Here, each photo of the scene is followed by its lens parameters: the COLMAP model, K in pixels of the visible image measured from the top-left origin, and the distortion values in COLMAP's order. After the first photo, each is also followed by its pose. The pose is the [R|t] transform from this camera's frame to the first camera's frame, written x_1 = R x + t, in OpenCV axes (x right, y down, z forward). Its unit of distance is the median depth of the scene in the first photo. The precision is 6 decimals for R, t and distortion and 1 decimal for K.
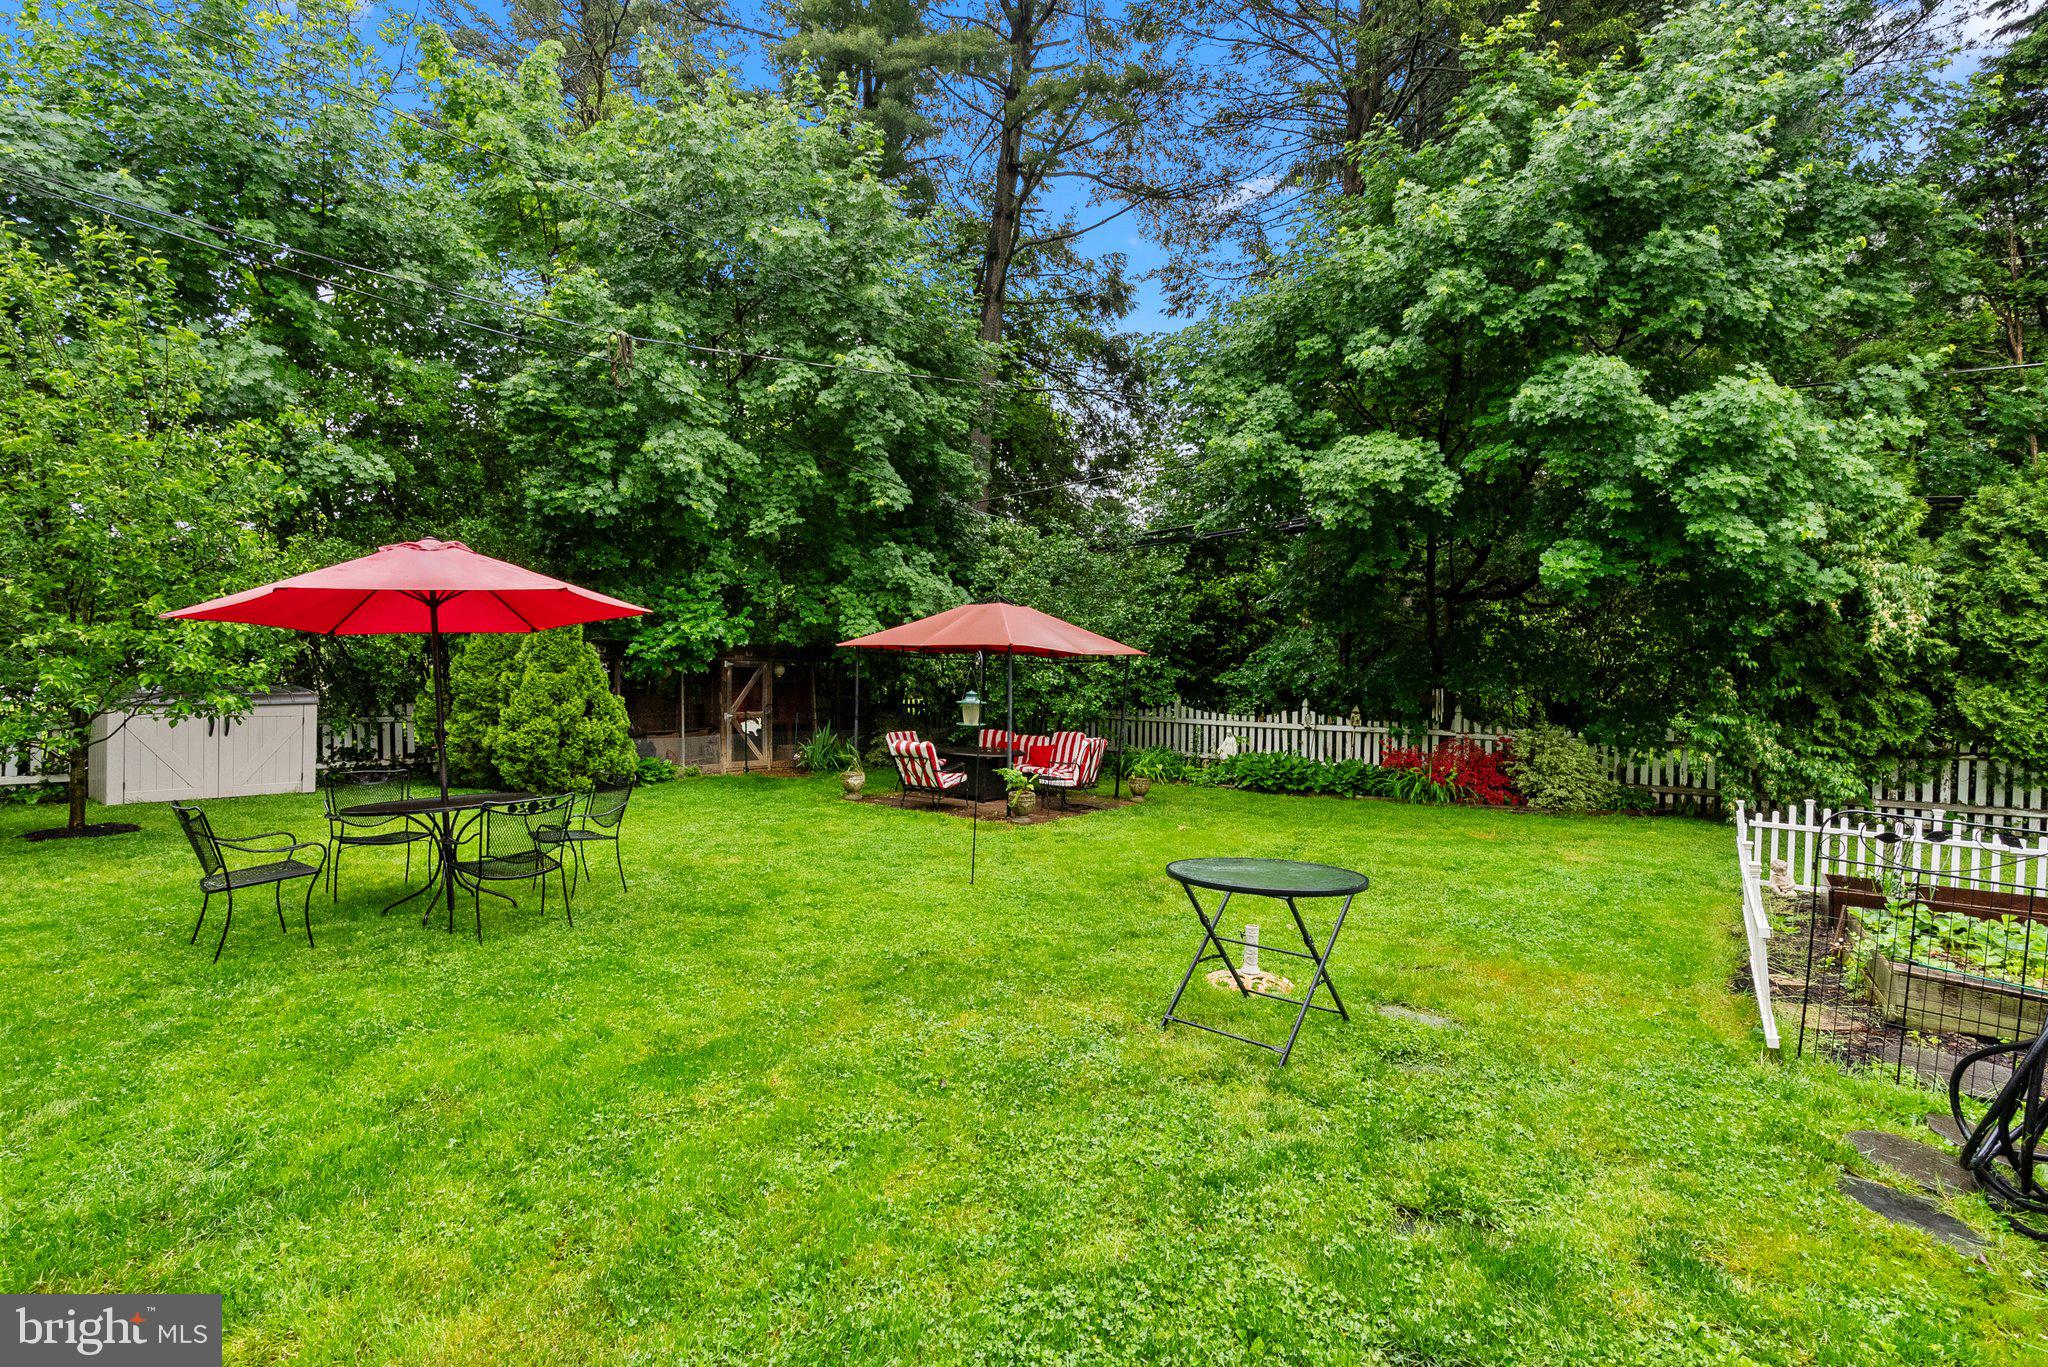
lens RADIAL K [[934.1, 0, 1024.7], [0, 934.1, 677.4], [0, 0, 1]] dist [0.001284, 0.000144]
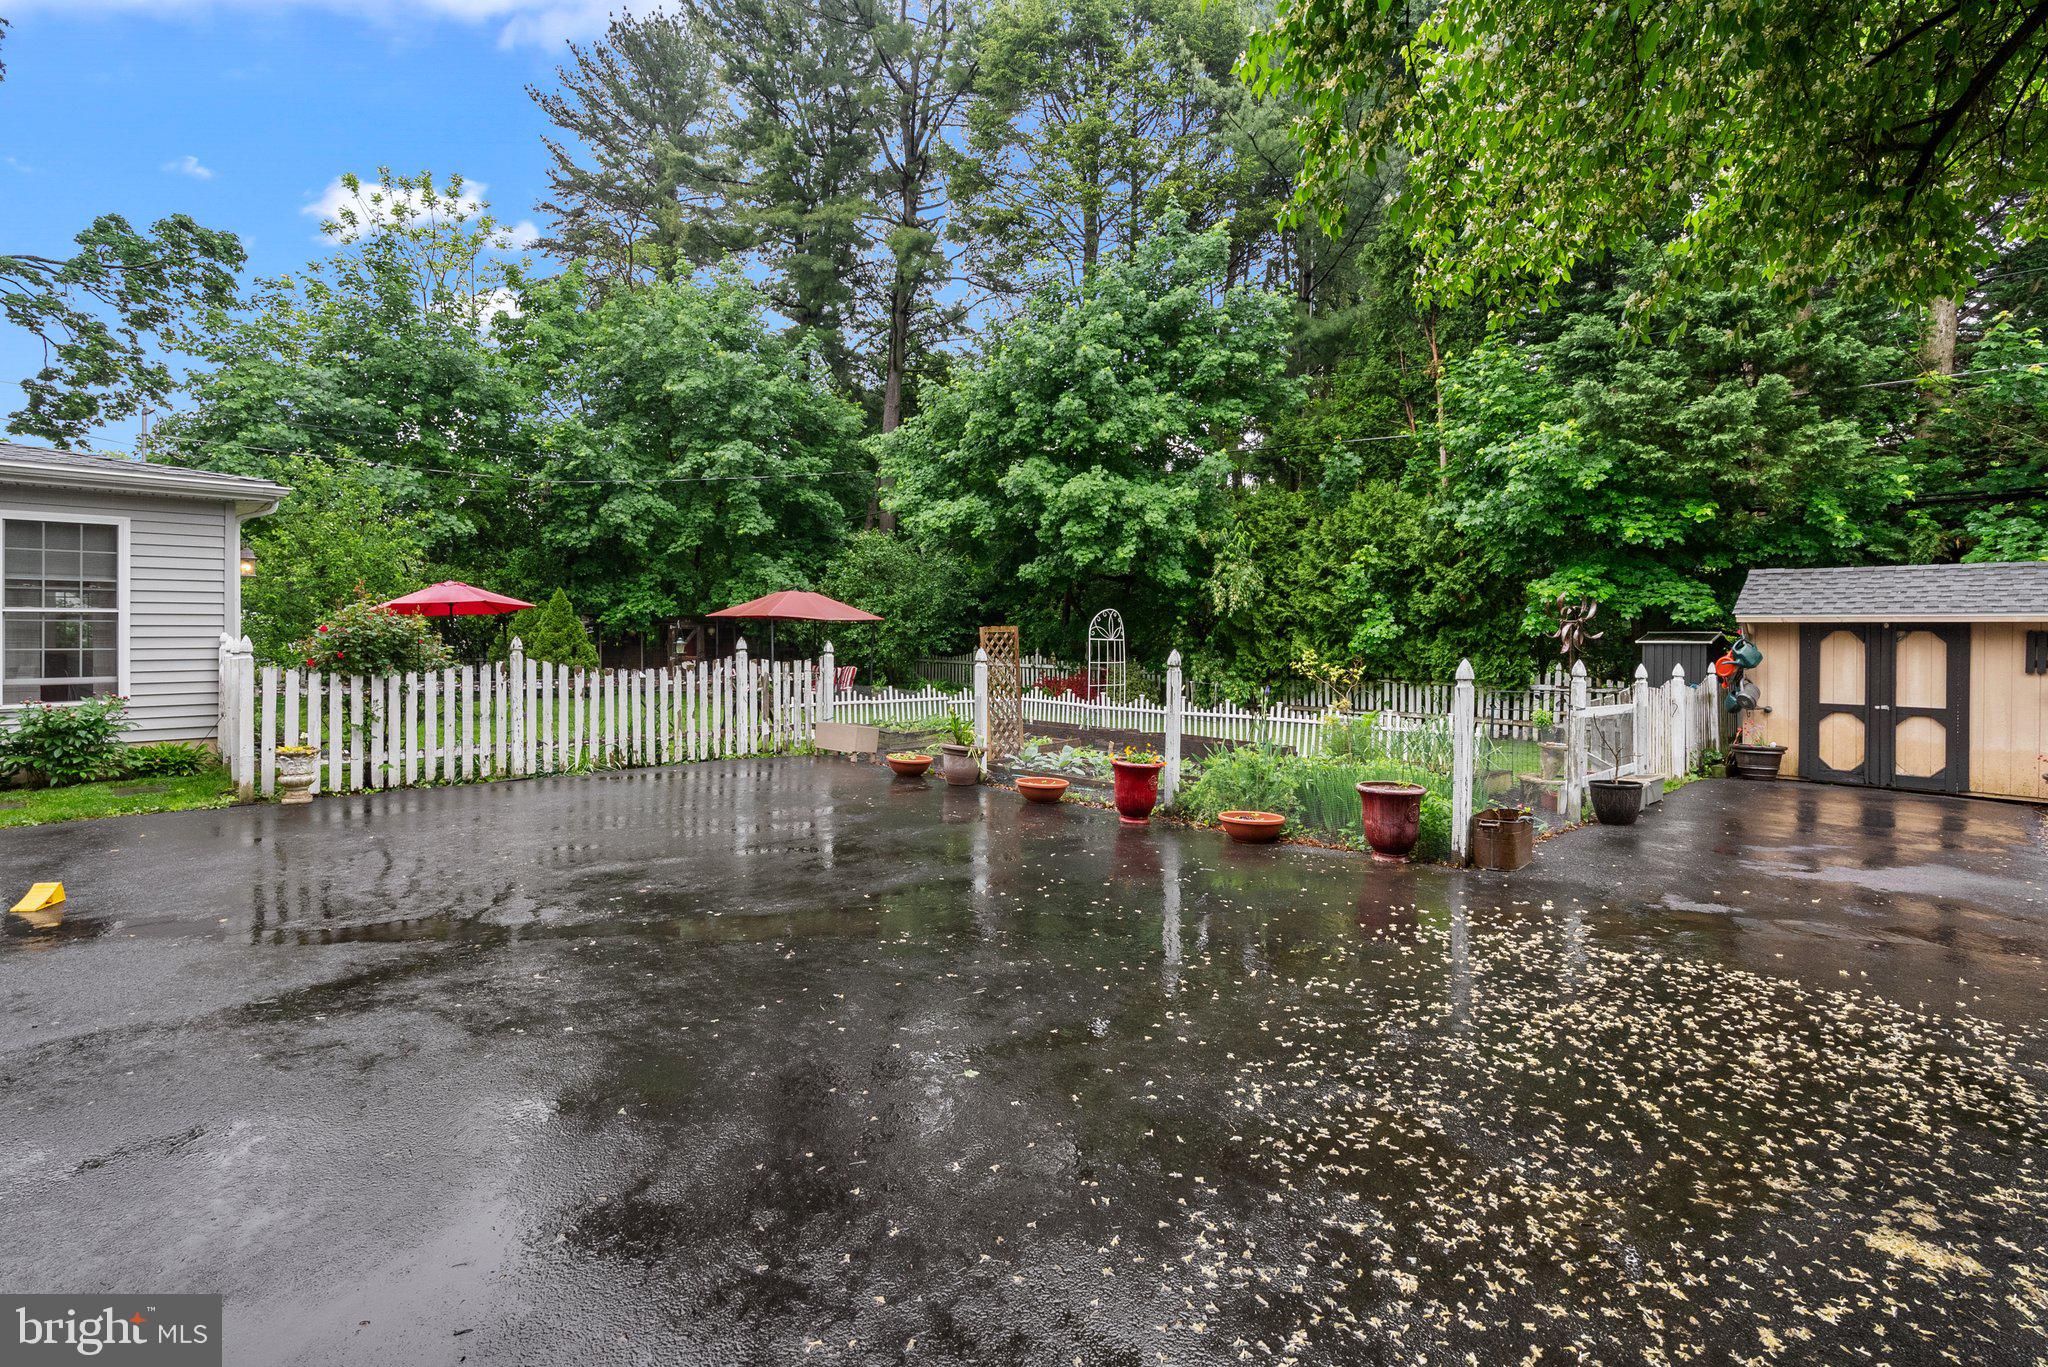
lens RADIAL K [[934.1, 0, 1024.7], [0, 934.1, 677.4], [0, 0, 1]] dist [0.001284, 0.000144]
pose [[0.987844, 0.004526, -0.155381, 0.684905], [0.000687, 0.999439, 0.033481, 0.024757], [0.155445, -0.033181, 0.987287, -0.685848]]
